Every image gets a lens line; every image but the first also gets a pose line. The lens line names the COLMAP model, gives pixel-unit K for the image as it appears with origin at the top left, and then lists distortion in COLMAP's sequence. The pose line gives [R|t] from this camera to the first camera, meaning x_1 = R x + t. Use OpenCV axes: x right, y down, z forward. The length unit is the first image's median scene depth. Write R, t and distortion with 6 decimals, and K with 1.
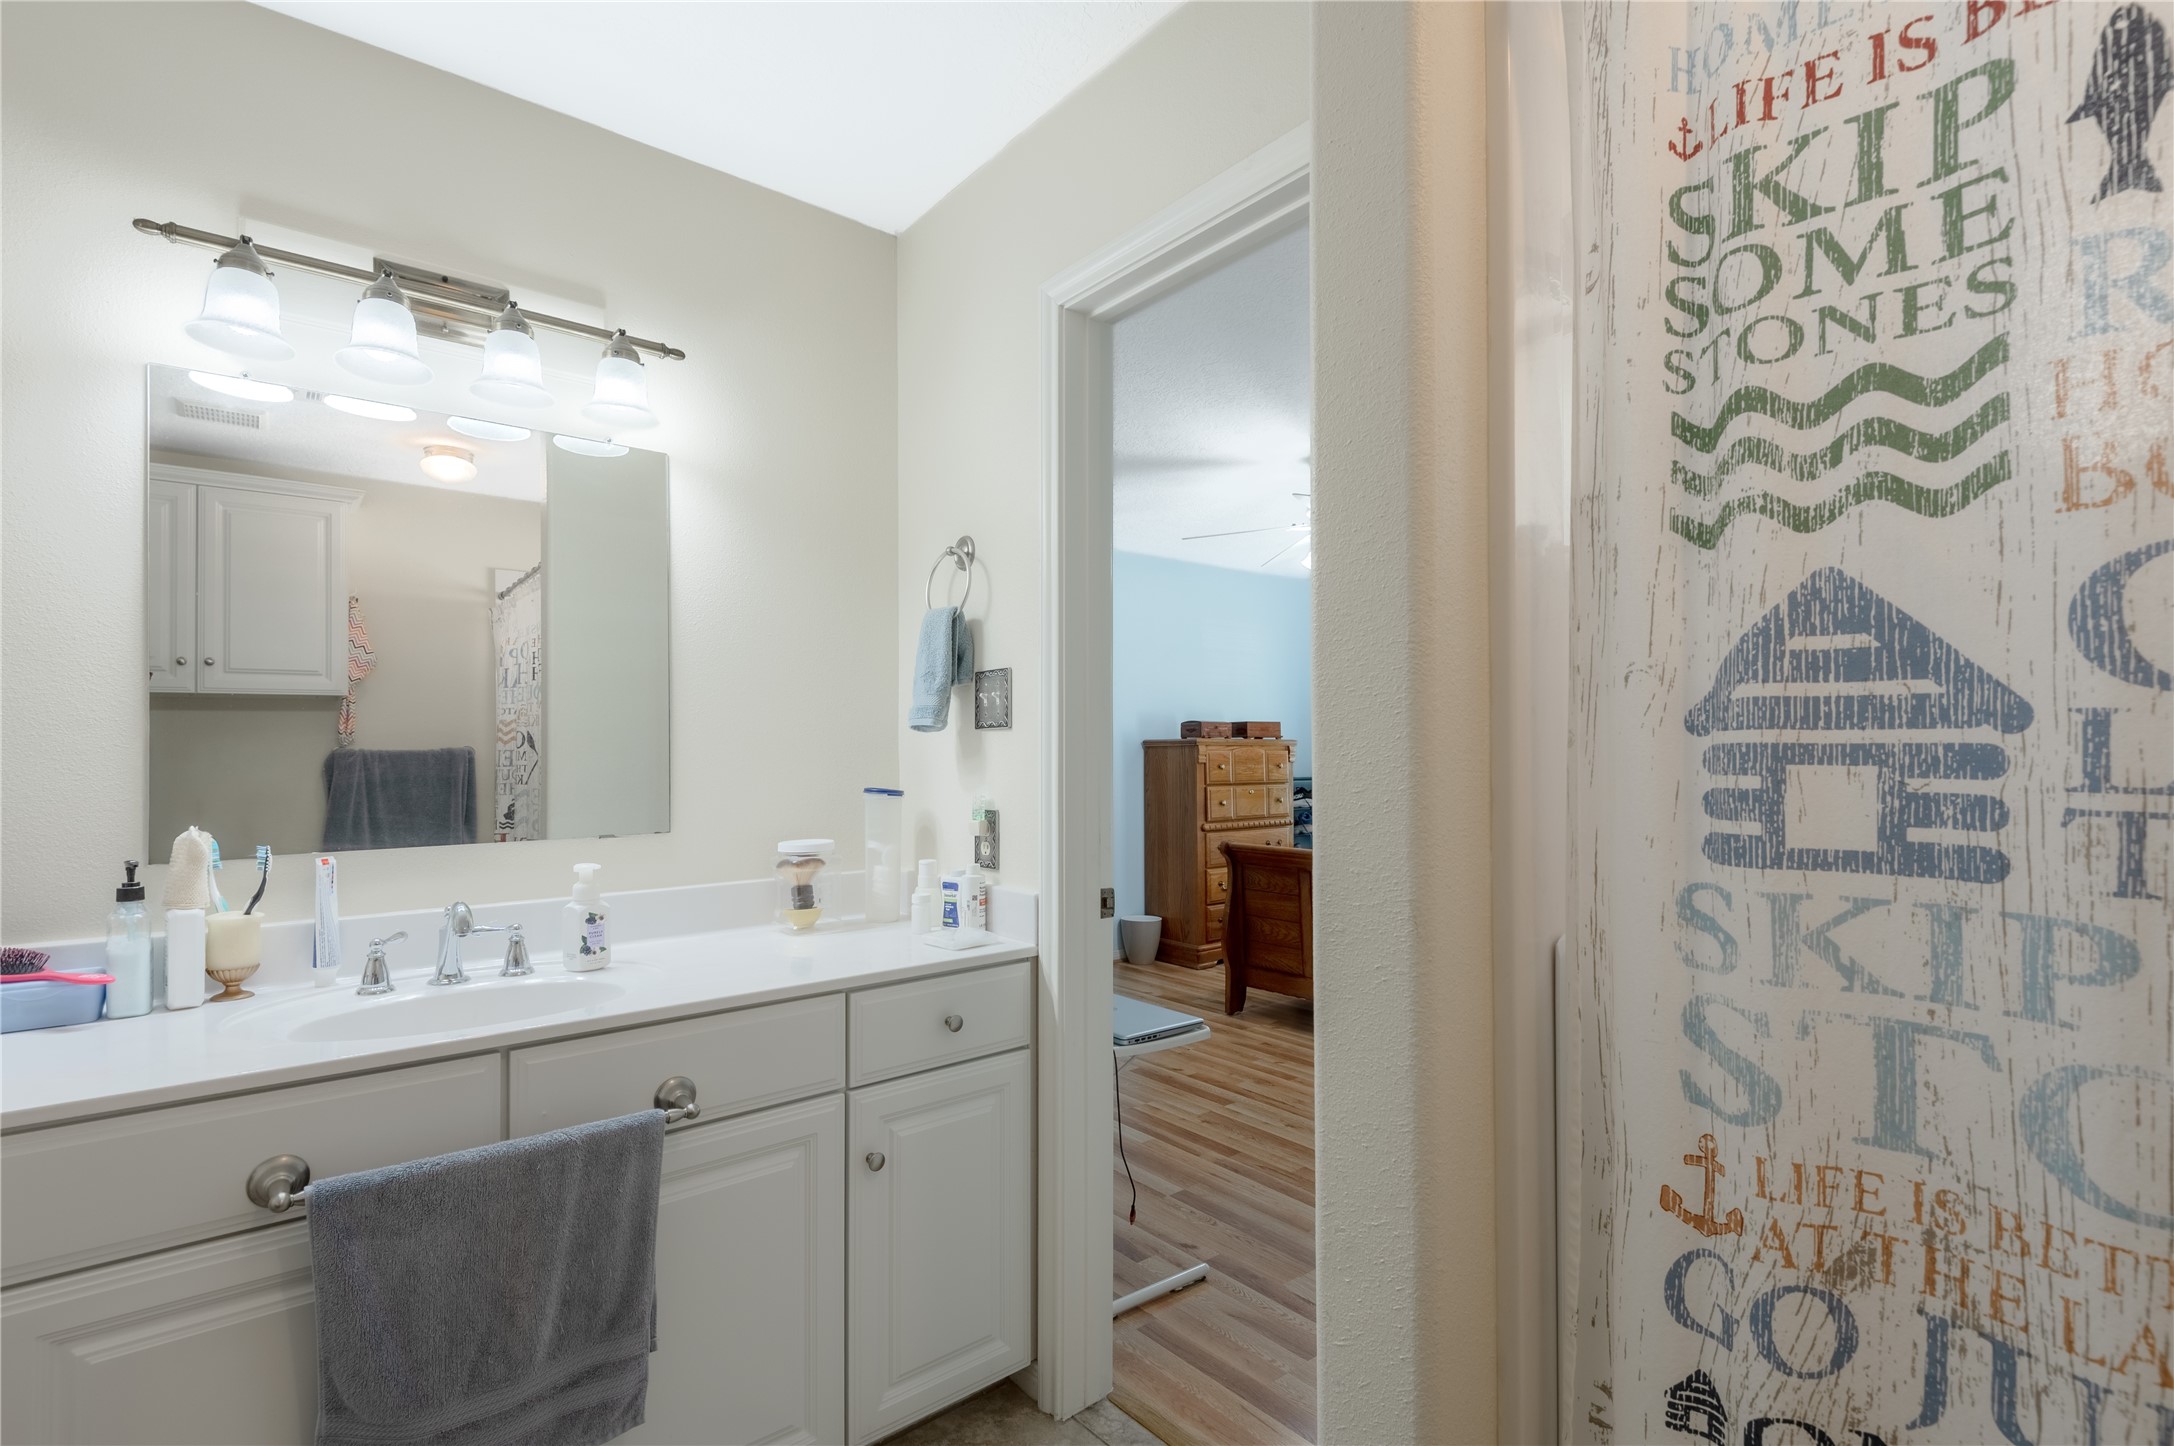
lens RADIAL K [[1014.4, 0, 1076.5], [0, 1014.4, 740.5], [0, 0, 1]] dist [0.022499, -0.003133]
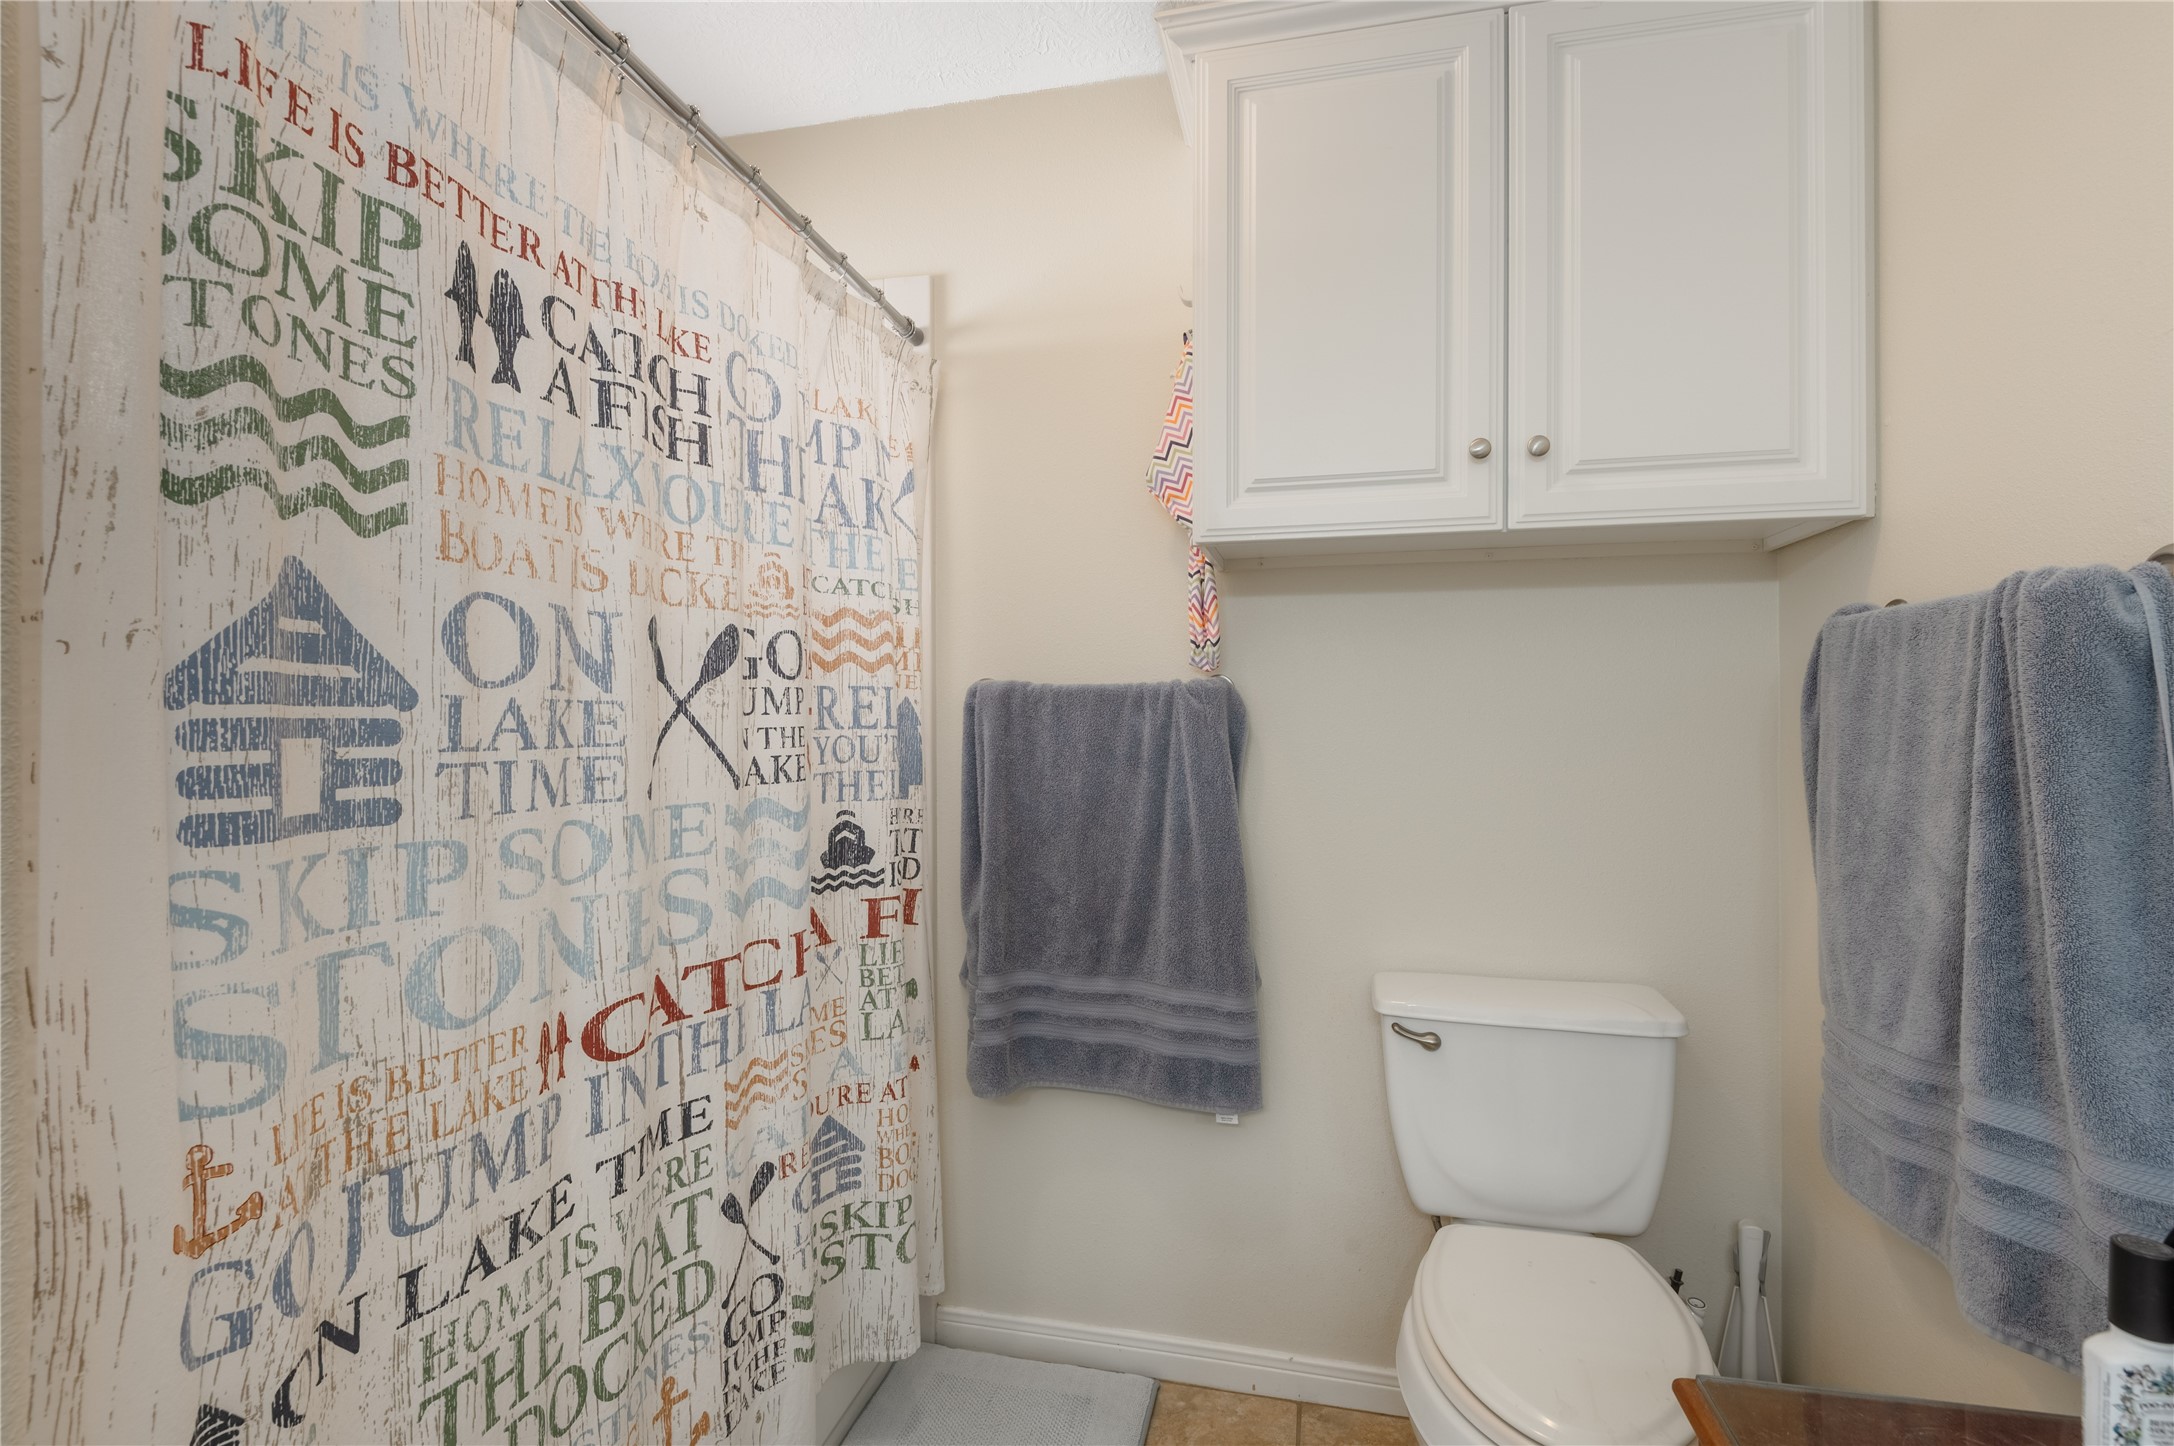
lens RADIAL K [[1014.4, 0, 1082.7], [0, 1014.4, 712.9], [0, 0, 1]] dist [0.022499, -0.003133]
pose [[-0.592737, 0.009219, 0.805343, -0.675266], [0.000420, 0.999938, -0.011137, 0.010204], [-0.805396, -0.006263, -0.592704, 1.031520]]
